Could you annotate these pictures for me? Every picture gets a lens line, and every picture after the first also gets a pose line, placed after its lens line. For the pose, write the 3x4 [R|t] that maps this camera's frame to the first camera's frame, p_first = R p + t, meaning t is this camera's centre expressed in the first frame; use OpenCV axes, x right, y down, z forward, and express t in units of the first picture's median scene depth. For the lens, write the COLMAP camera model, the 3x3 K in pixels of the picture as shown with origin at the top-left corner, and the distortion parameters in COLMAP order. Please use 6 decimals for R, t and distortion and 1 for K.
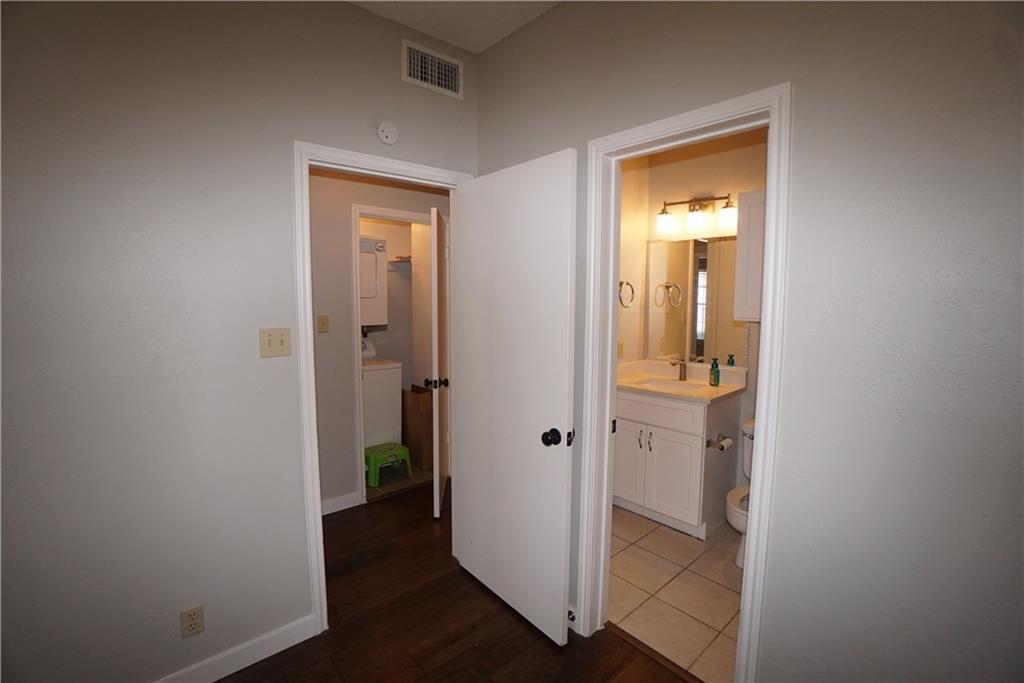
lens RADIAL K [[448.7, 0, 504.4], [0, 448.7, 331.8], [0, 0, 1]] dist [-0.072383, 0.026351]
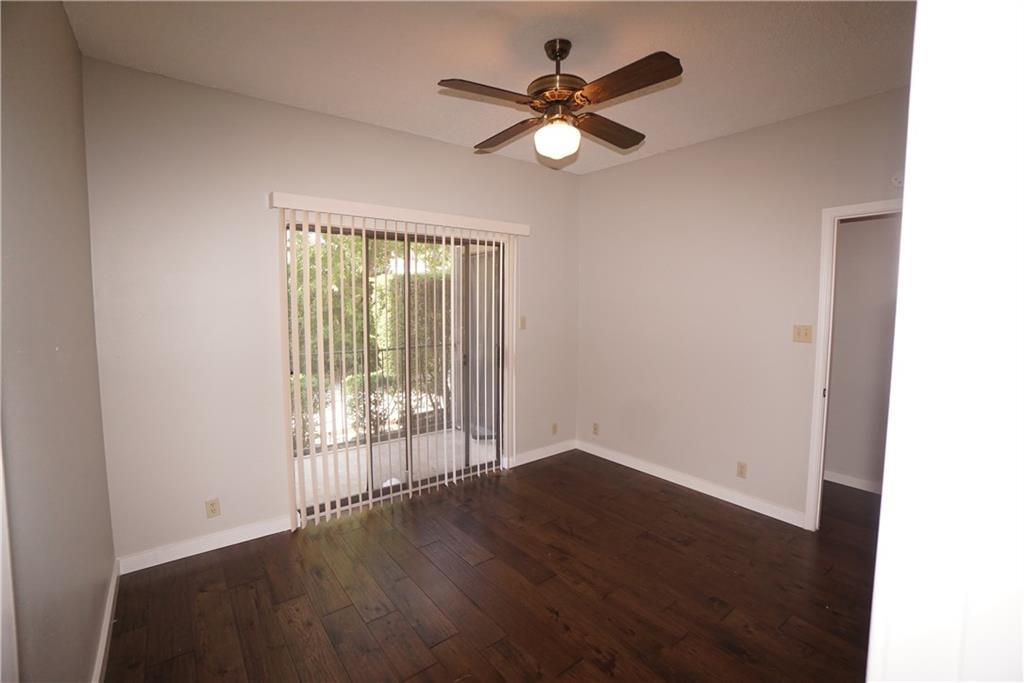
lens RADIAL K [[448.7, 0, 504.4], [0, 448.7, 331.8], [0, 0, 1]] dist [-0.072383, 0.026351]
pose [[-0.065066, 0.062072, -0.995949, 1.025740], [-0.092466, 0.993394, 0.067954, 0.008907], [0.993588, 0.096513, -0.058897, -0.019349]]
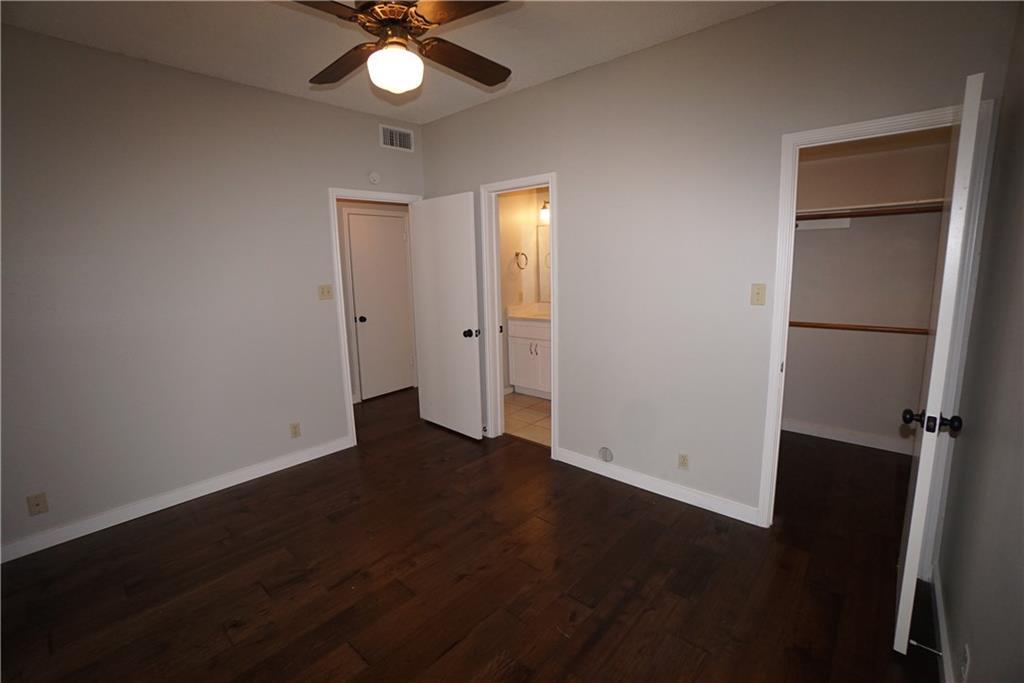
lens RADIAL K [[448.7, 0, 504.4], [0, 448.7, 331.8], [0, 0, 1]] dist [-0.072383, 0.026351]
pose [[0.993023, -0.046214, 0.108489, 0.042361], [0.038432, 0.996609, 0.072763, 0.075365], [-0.111484, -0.068086, 0.991431, -0.907020]]
